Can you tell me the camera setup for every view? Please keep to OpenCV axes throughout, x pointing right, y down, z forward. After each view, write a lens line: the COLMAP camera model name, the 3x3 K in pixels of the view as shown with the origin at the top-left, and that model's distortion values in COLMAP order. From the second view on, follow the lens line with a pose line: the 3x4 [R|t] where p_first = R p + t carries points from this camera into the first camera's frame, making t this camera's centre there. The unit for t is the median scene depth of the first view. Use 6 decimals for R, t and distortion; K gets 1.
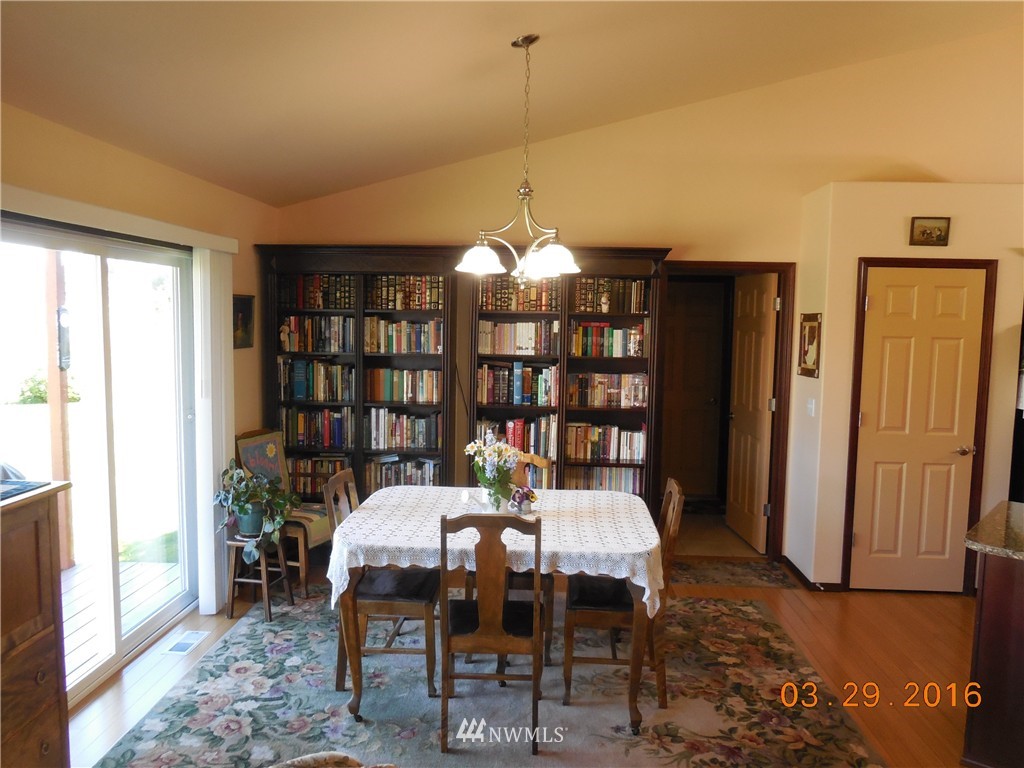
lens RADIAL K [[772.2, 0, 512.1], [0, 772.2, 384.3], [0, 0, 1]] dist [-0.005888, -0.002529]
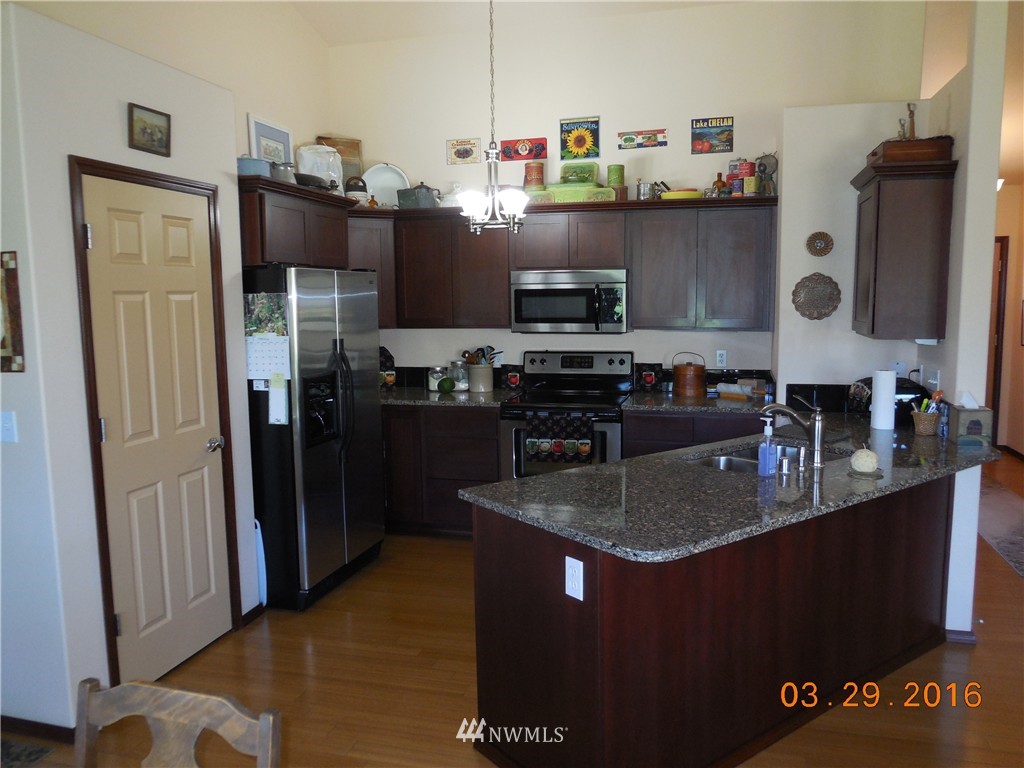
lens RADIAL K [[772.2, 0, 512.0], [0, 772.2, 385.5], [0, 0, 1]] dist [-0.005888, -0.002529]
pose [[0.215749, -0.133354, 0.967300, -0.058314], [0.104112, 0.988125, 0.113004, -0.023852], [-0.970883, 0.076327, 0.227071, 0.550119]]
